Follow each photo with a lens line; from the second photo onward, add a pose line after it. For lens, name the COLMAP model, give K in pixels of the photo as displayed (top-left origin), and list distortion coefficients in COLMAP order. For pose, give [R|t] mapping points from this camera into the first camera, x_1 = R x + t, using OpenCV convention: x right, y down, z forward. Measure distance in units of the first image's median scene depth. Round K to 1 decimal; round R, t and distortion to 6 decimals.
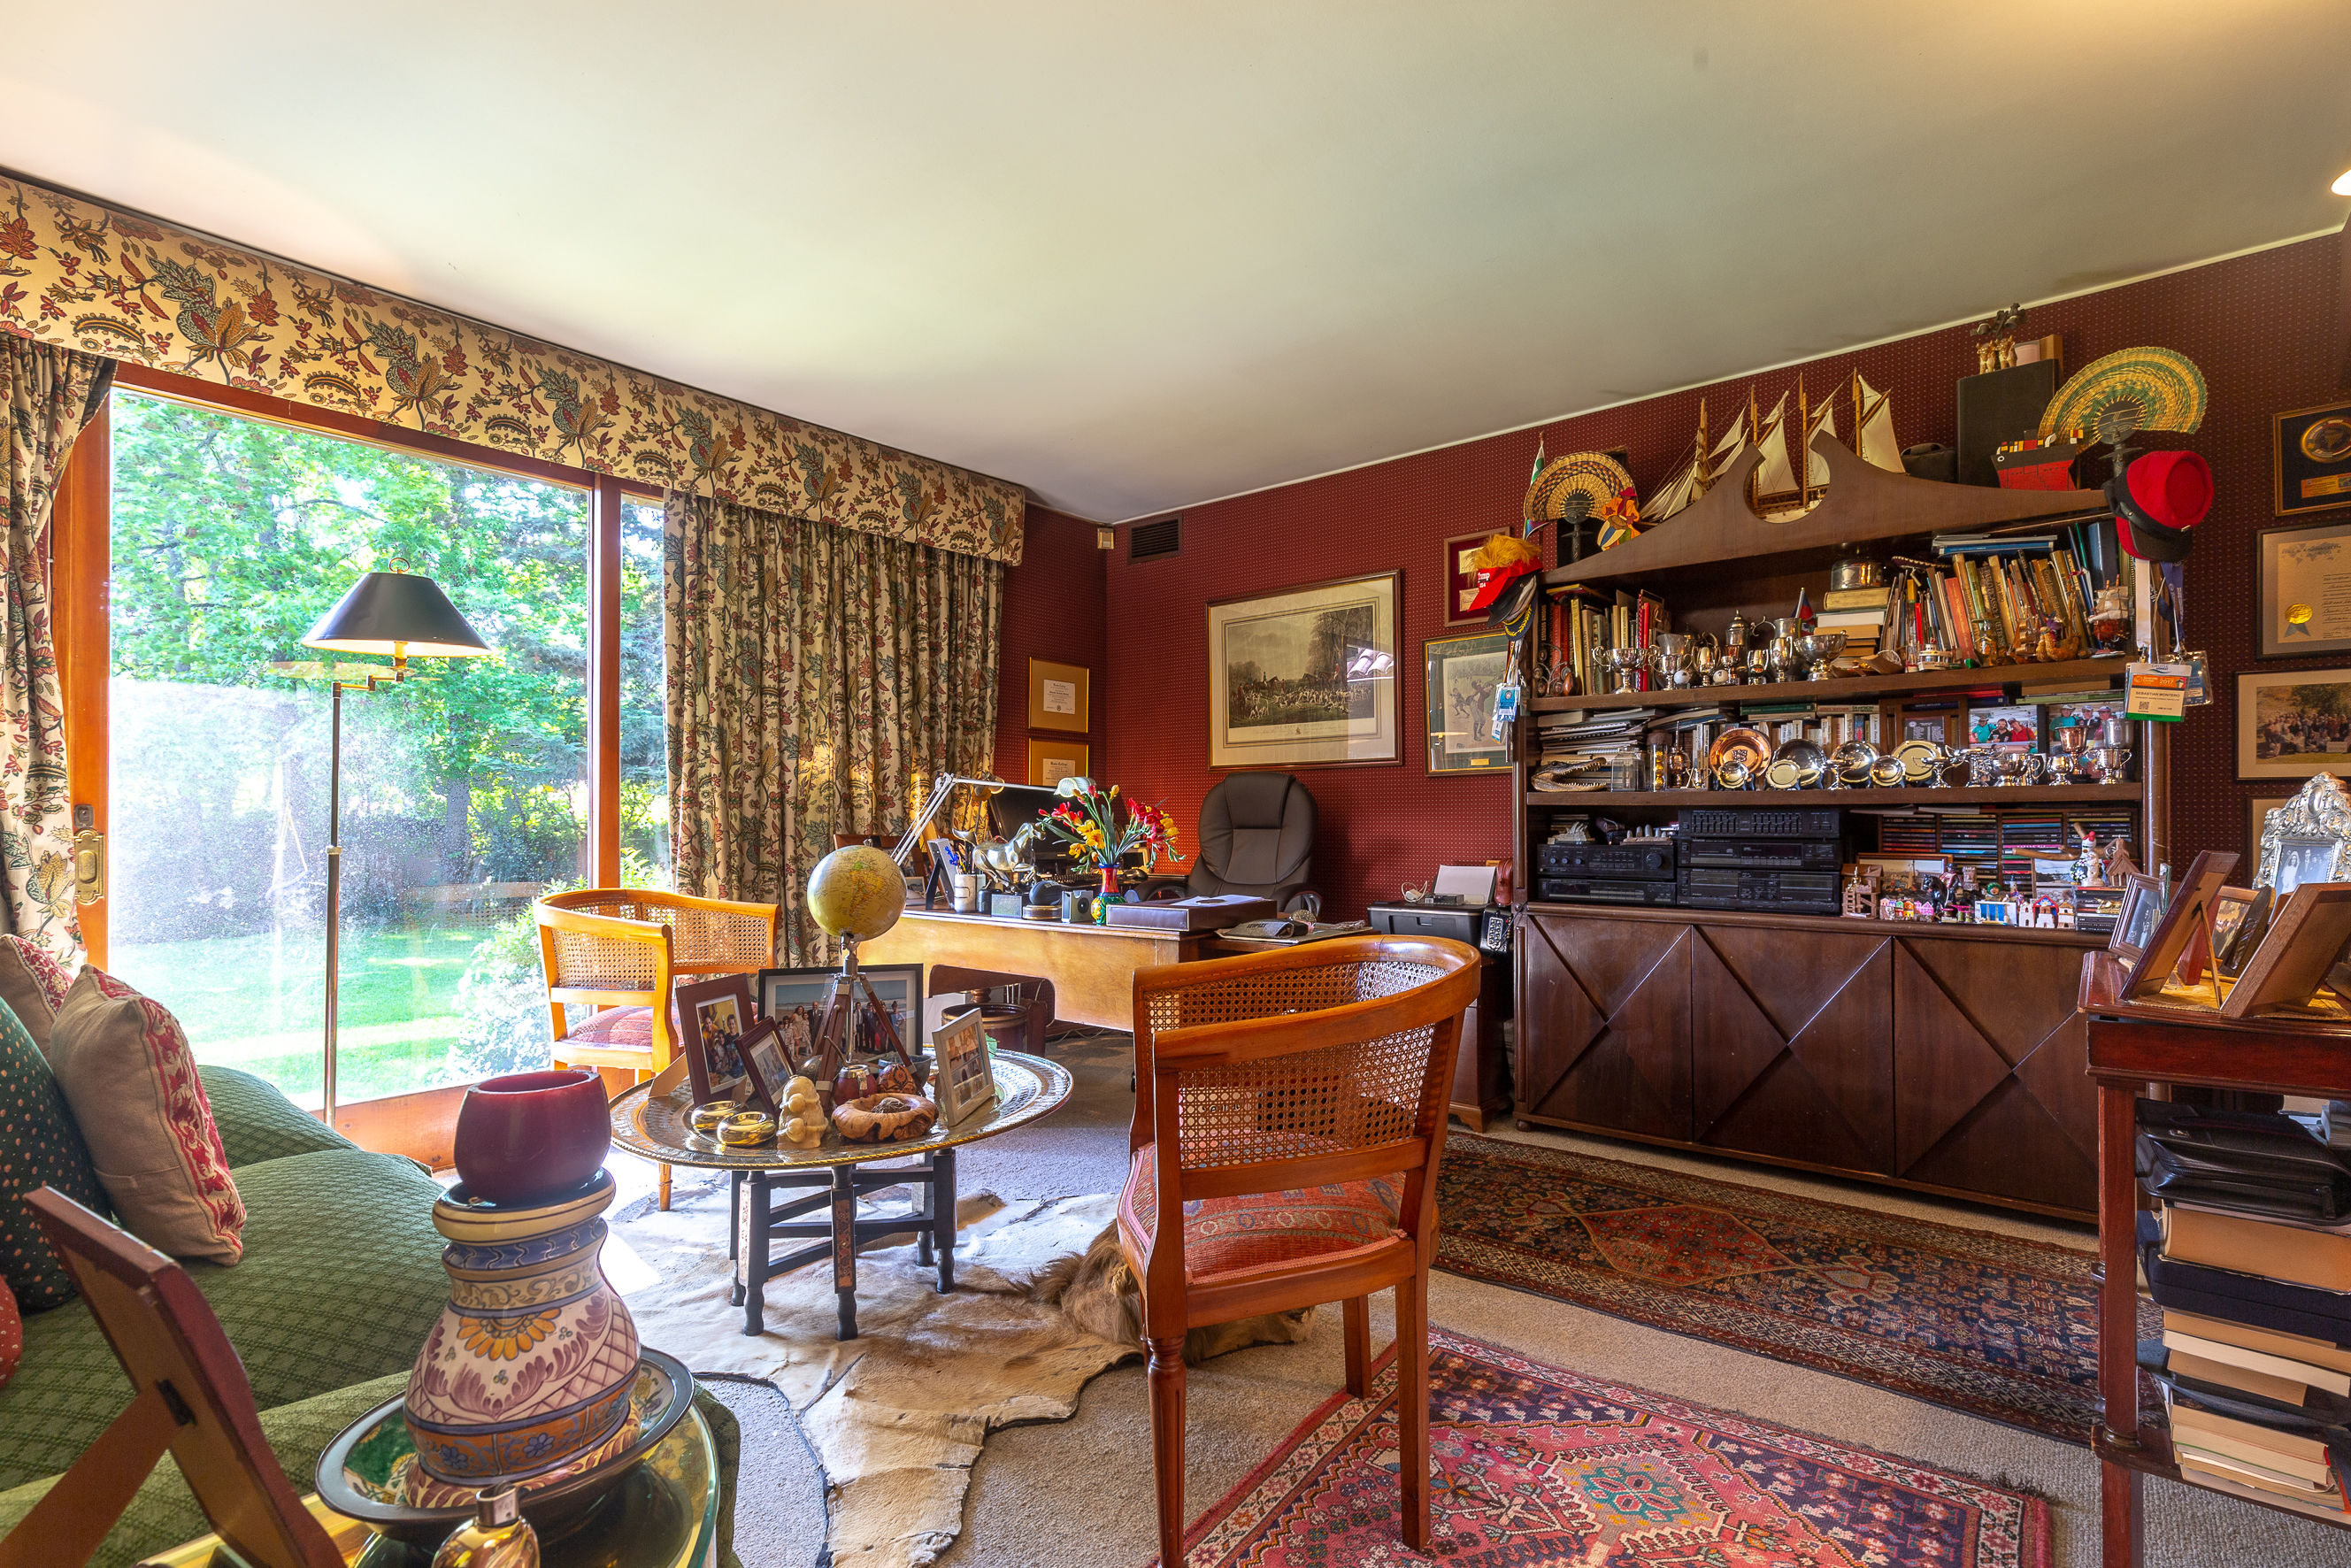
lens RADIAL K [[1077.6, 0, 1245.3], [0, 1077.6, 804.0], [0, 0, 1]] dist [-0.004047, -0.000776]
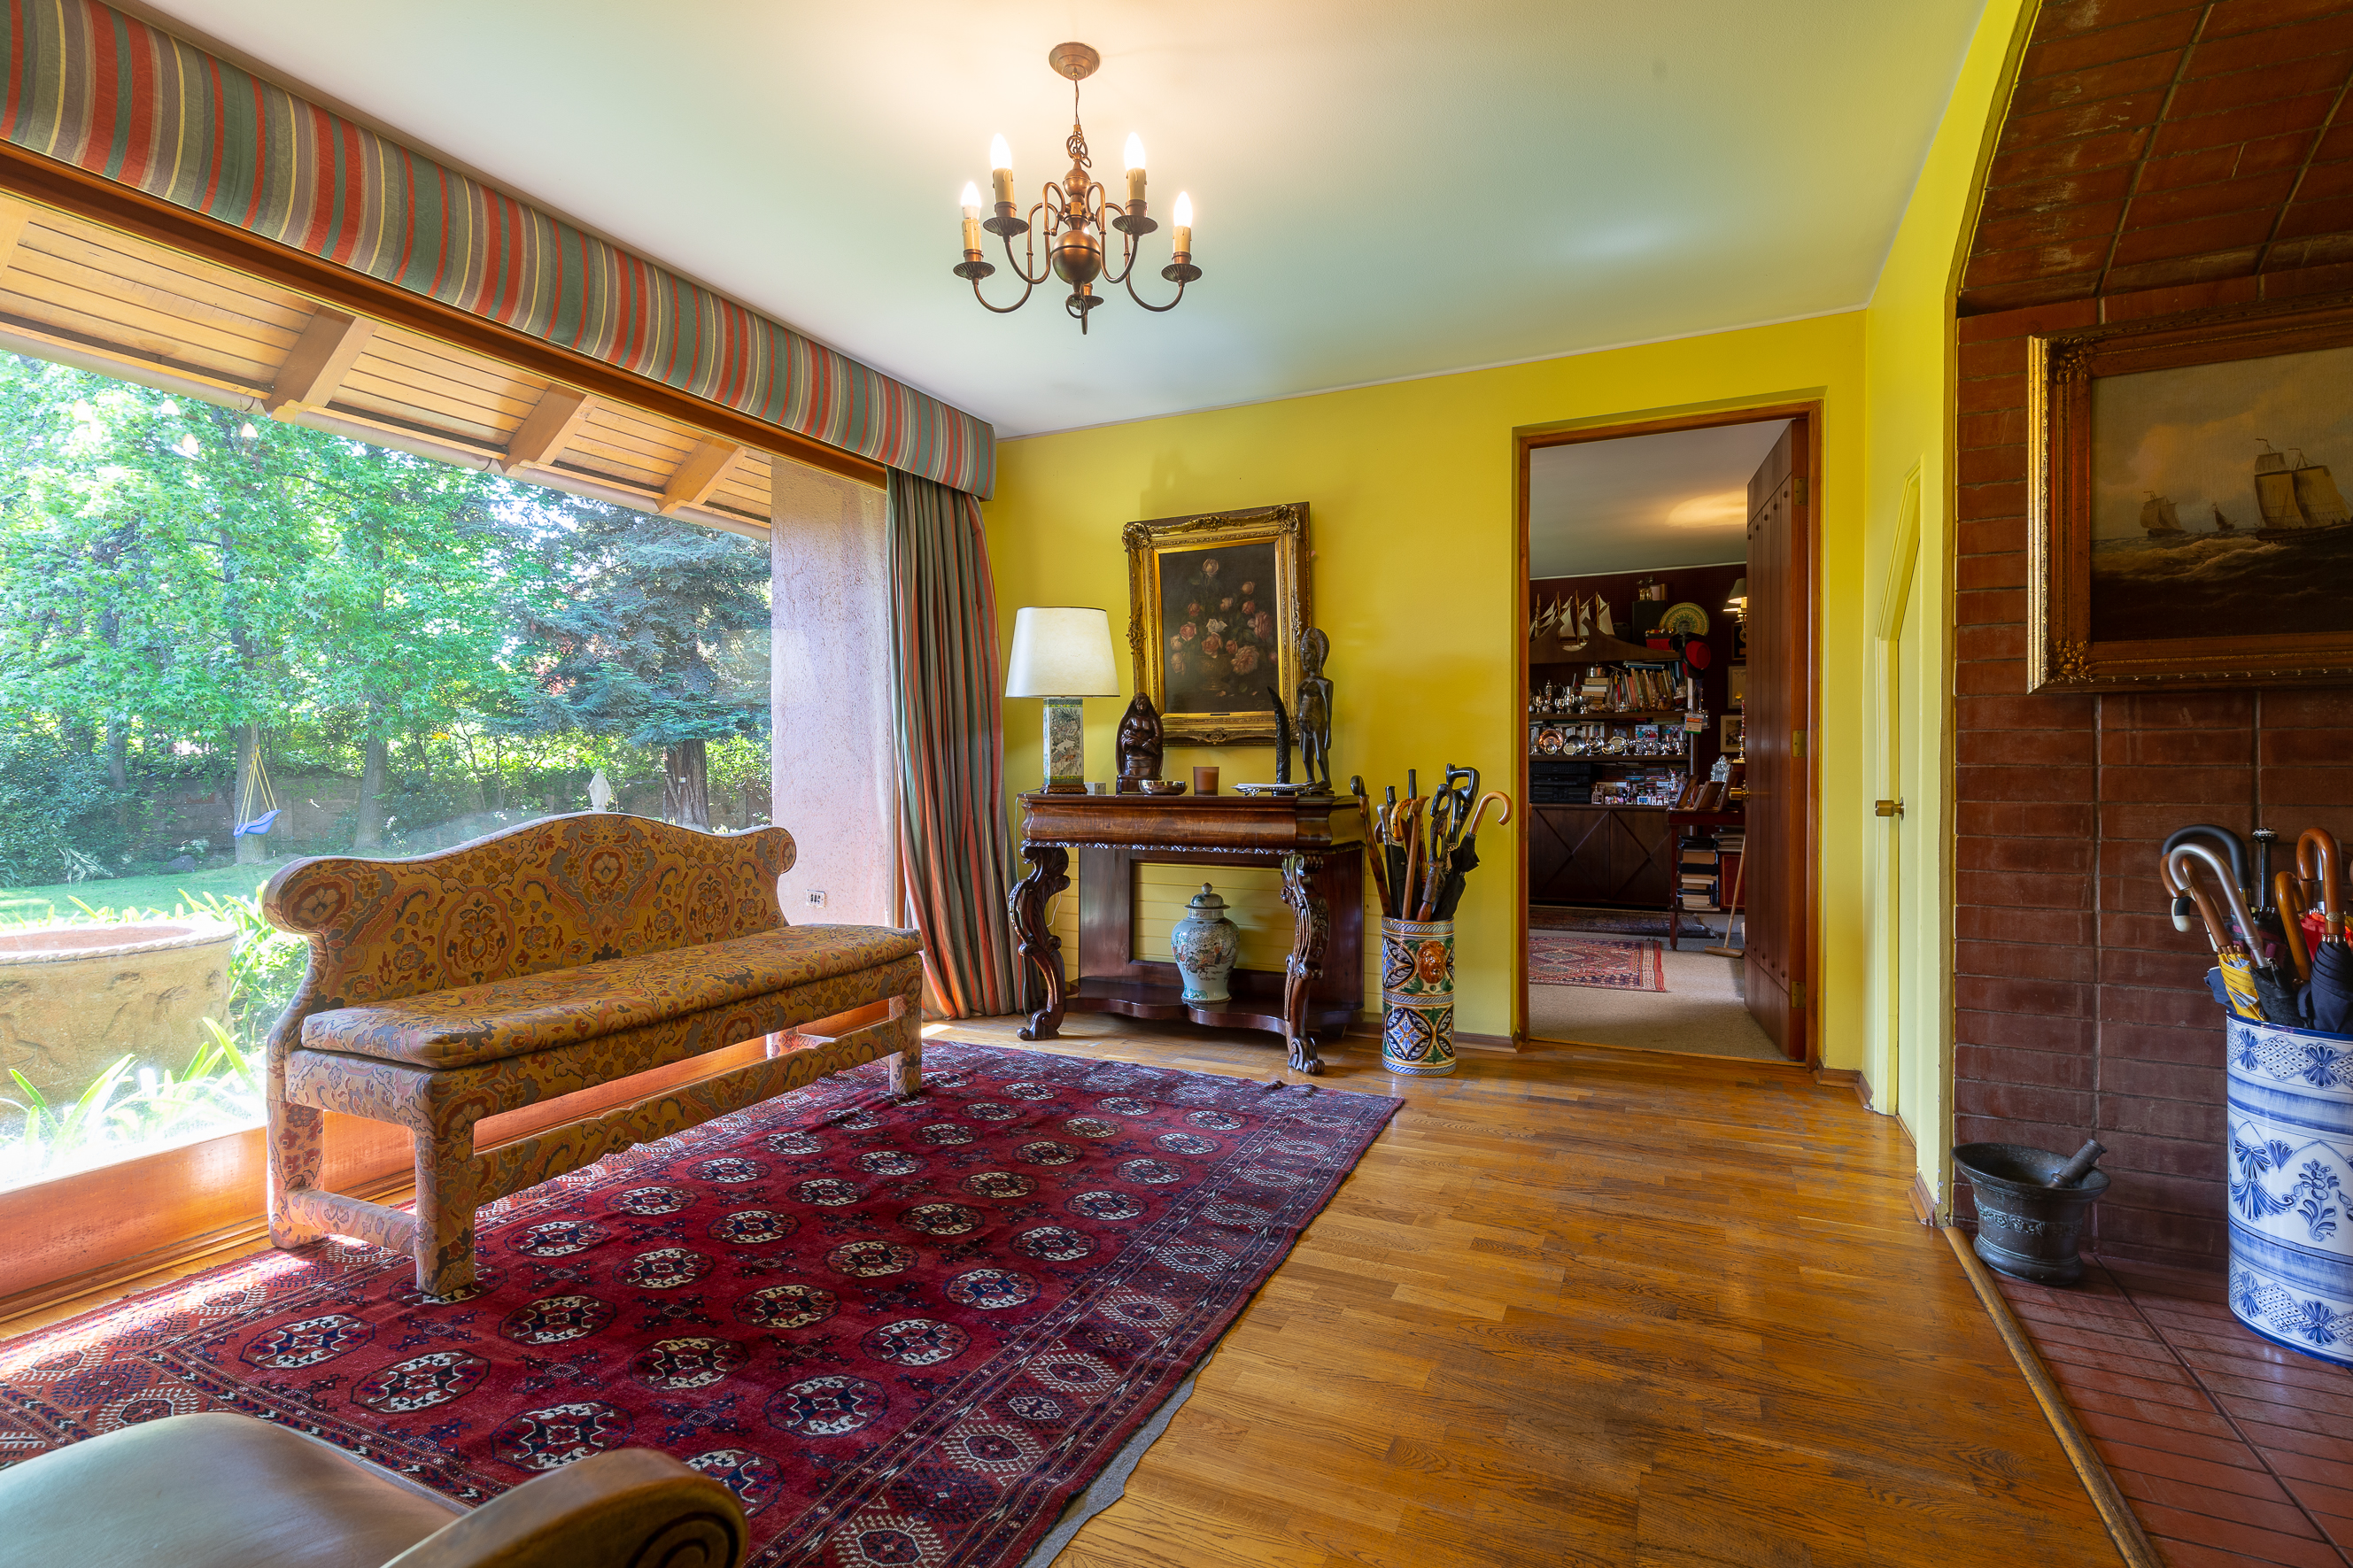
lens RADIAL K [[1078.4, 0, 1183.4], [0, 1078.4, 770.5], [0, 0, 1]] dist [-0.004047, -0.000776]
pose [[0.974177, -0.000353, 0.225783, -1.042184], [-0.003194, 0.999877, 0.015344, -0.013942], [-0.225761, -0.015669, 0.974057, -1.379114]]
